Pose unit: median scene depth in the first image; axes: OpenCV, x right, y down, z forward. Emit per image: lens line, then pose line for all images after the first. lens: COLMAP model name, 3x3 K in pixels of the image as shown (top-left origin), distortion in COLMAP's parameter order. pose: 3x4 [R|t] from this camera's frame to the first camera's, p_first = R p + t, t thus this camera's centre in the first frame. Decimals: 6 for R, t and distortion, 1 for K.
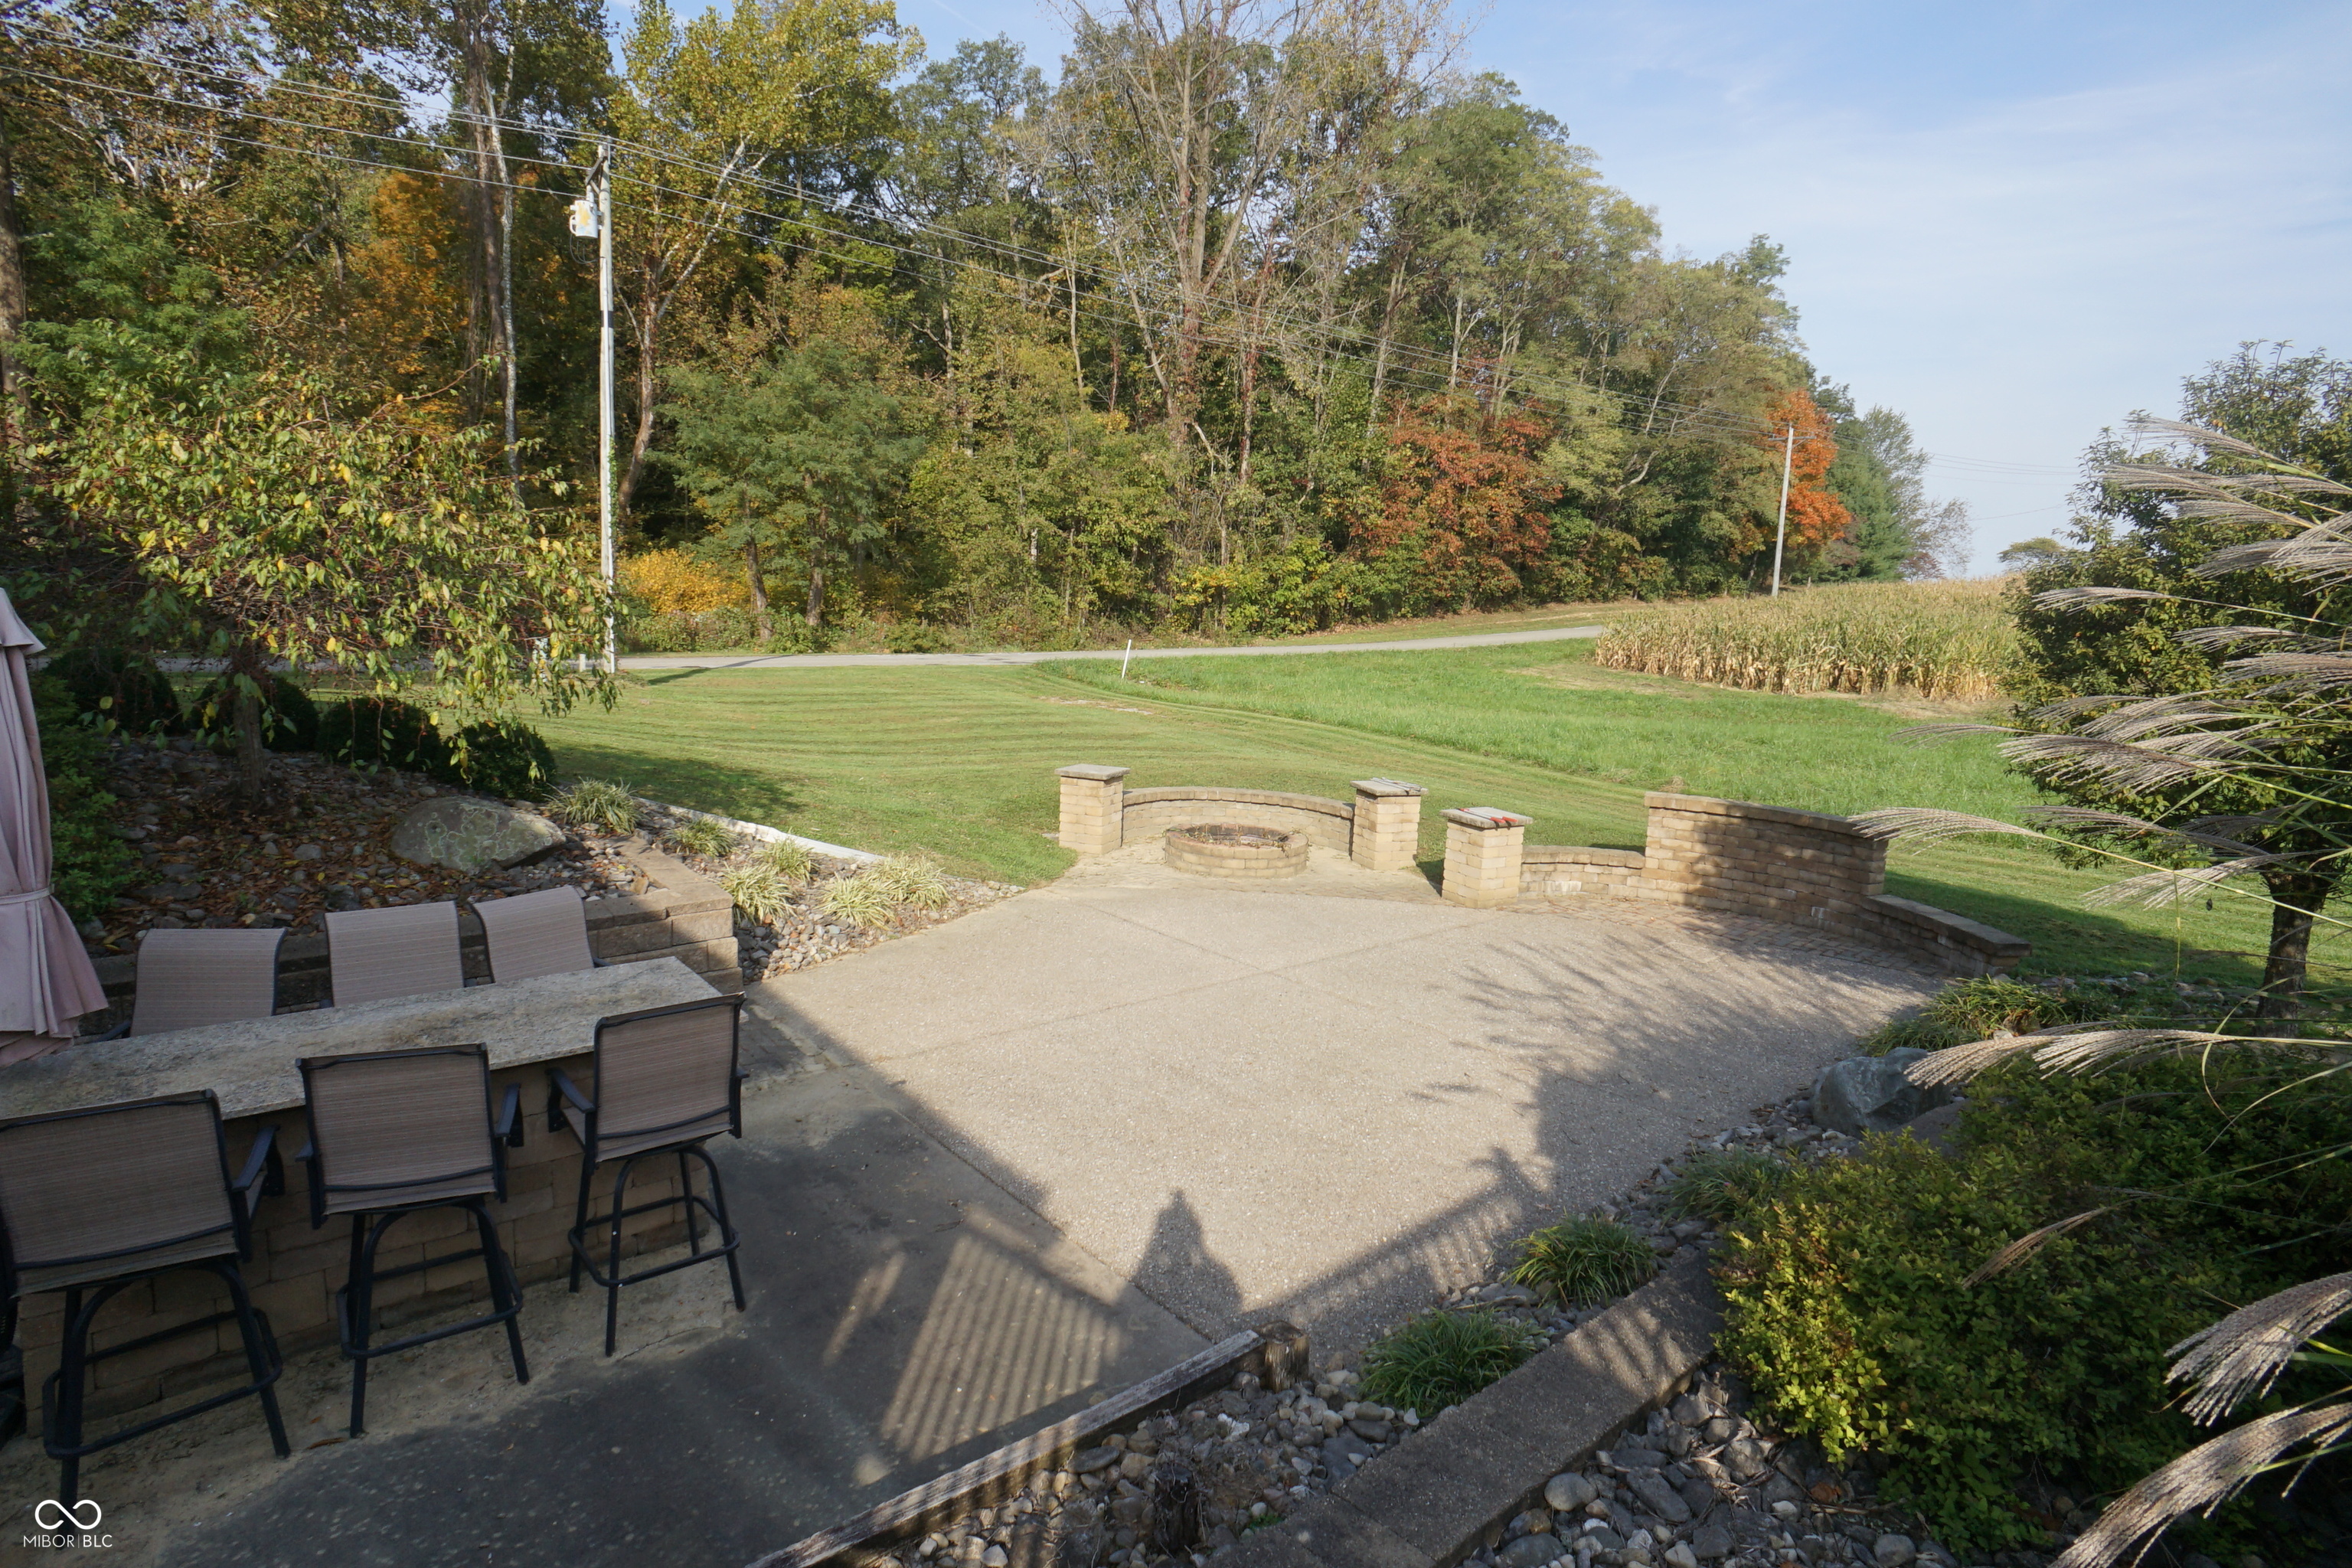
lens RADIAL K [[1240.4, 0, 1170.7], [0, 1240.4, 777.3], [0, 0, 1]] dist [-0.082489, 0.055236]
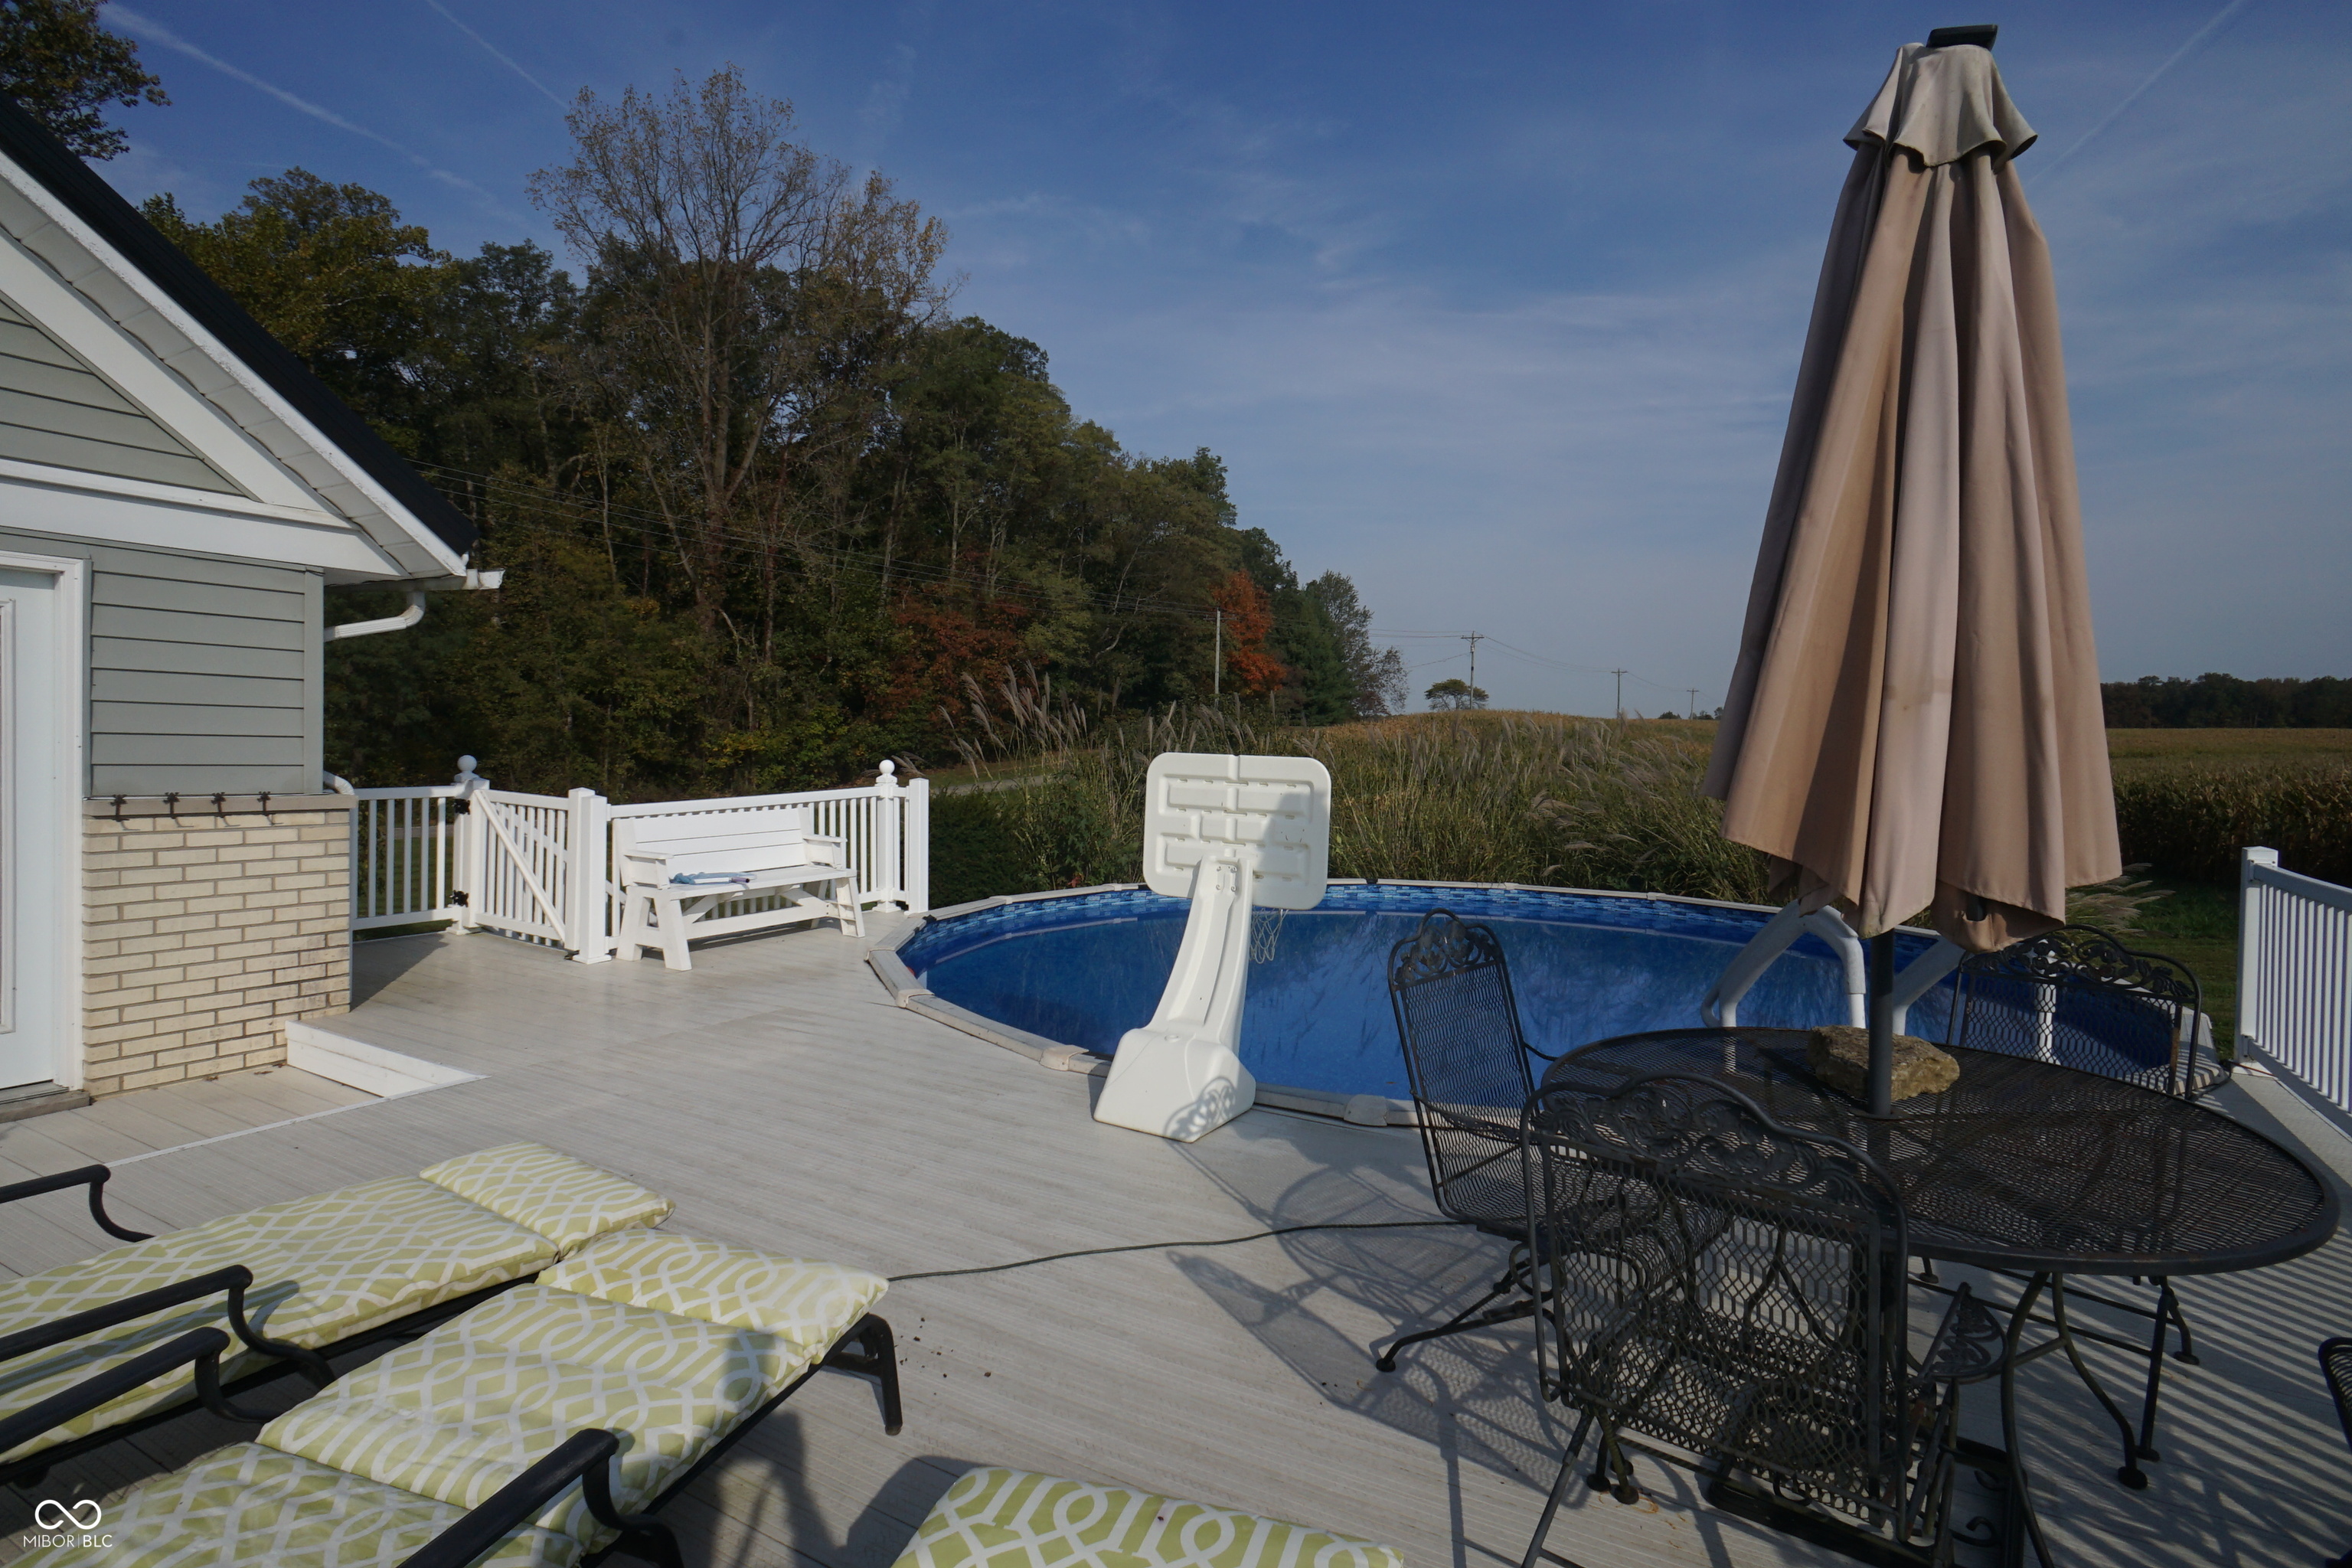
lens RADIAL K [[1240.4, 0, 1170.7], [0, 1240.4, 777.3], [0, 0, 1]] dist [-0.082489, 0.055236]
pose [[0.936411, -0.031284, 0.349507, 0.006793], [0.068527, 0.993144, -0.094702, 0.004108], [-0.344148, 0.112631, 0.932135, -0.175291]]
